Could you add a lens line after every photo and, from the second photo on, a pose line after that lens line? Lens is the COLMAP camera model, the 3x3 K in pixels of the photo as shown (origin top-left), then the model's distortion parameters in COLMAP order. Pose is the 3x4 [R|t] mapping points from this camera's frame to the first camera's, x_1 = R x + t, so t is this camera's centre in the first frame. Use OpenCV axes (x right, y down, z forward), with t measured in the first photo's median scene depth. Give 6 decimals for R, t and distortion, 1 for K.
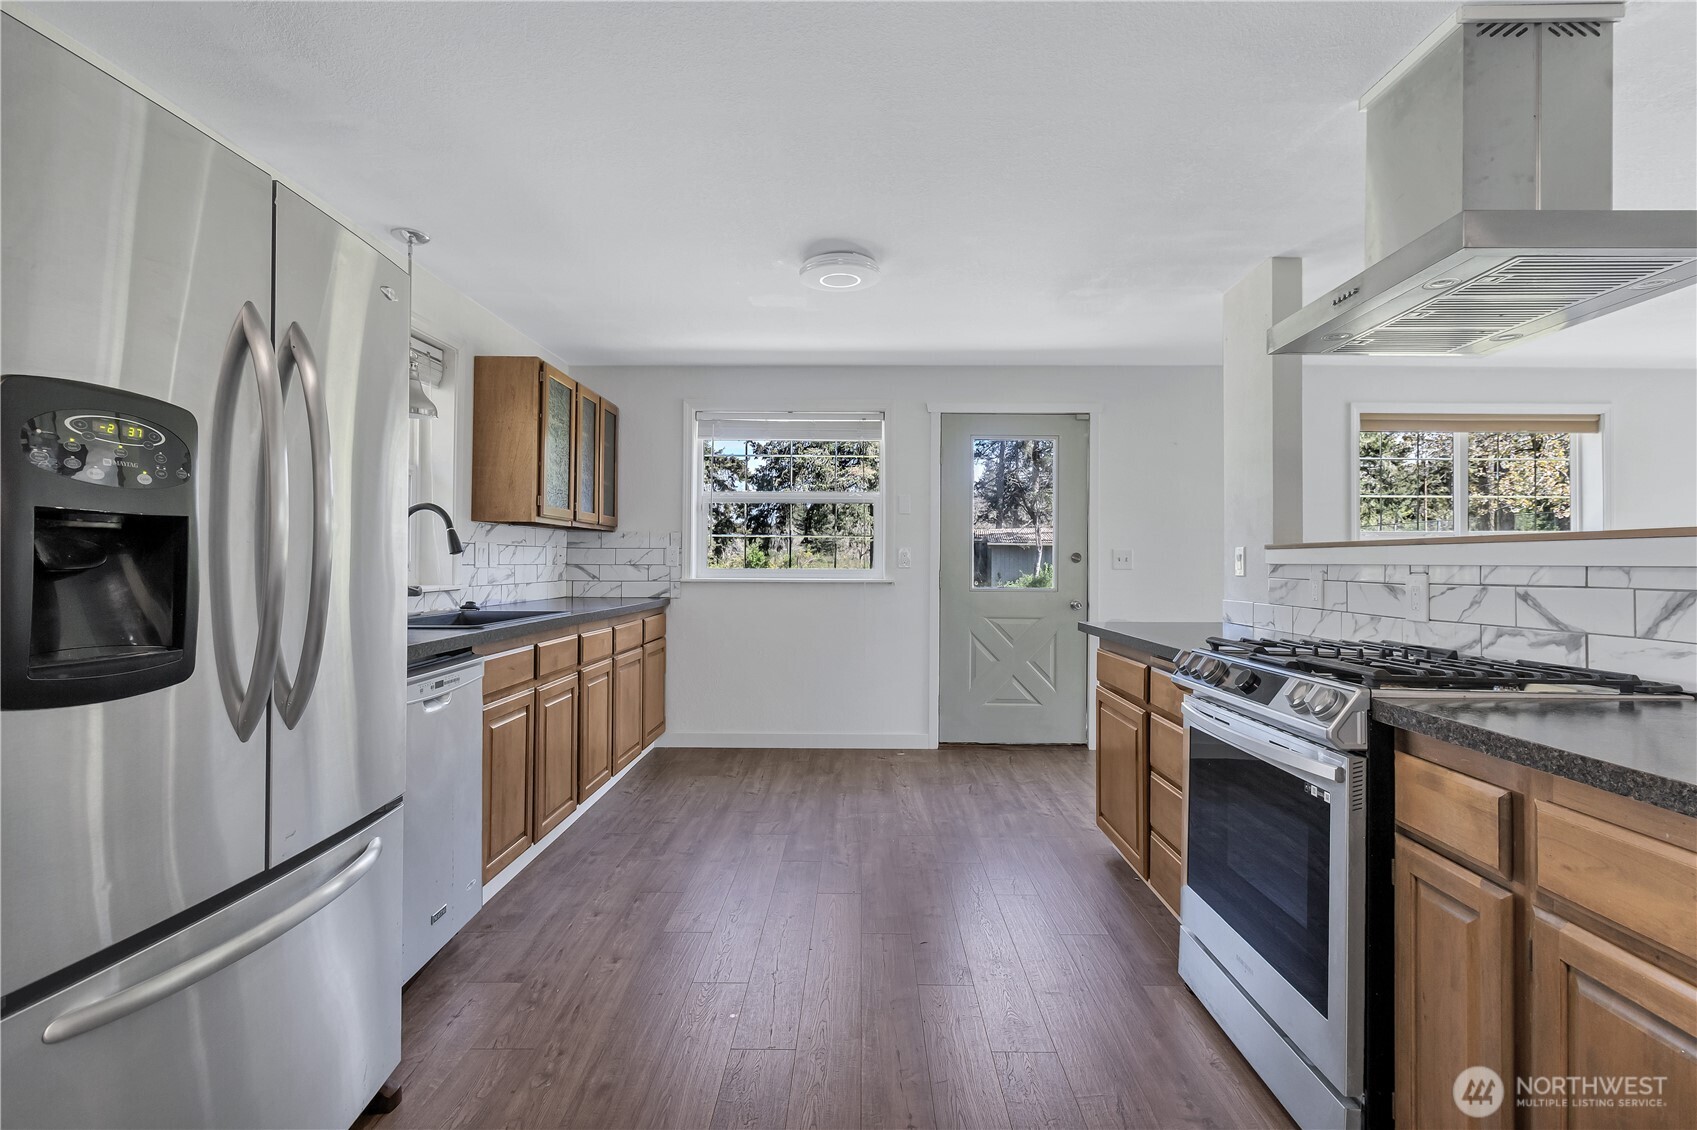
lens RADIAL K [[817.4, 0, 882.4], [0, 817.4, 563.8], [0, 0, 1]] dist [0.004527, -0.000795]
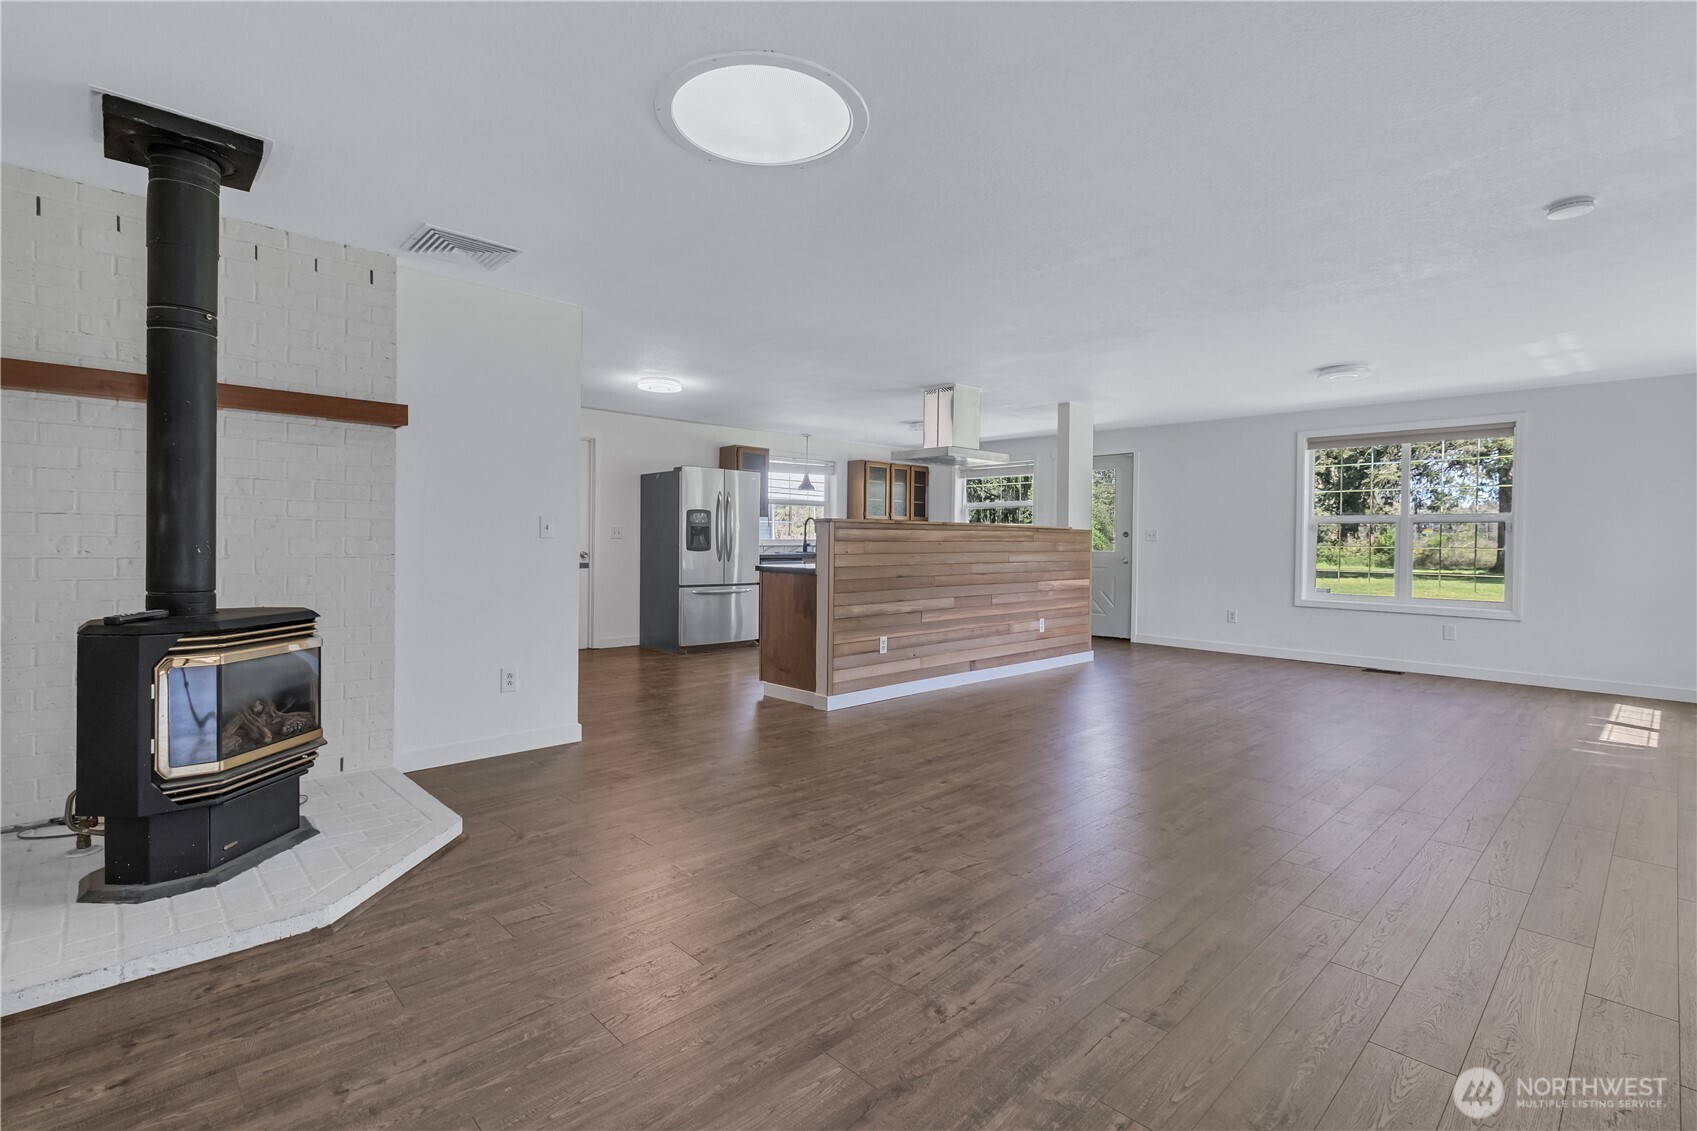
lens RADIAL K [[817.4, 0, 854.0], [0, 817.4, 551.2], [0, 0, 1]] dist [0.004527, -0.000795]
pose [[0.689493, 0.011836, -0.724195, 1.506725], [-0.007711, 0.999930, 0.009001, 0.022240], [0.724251, -0.000621, 0.689536, -0.869259]]
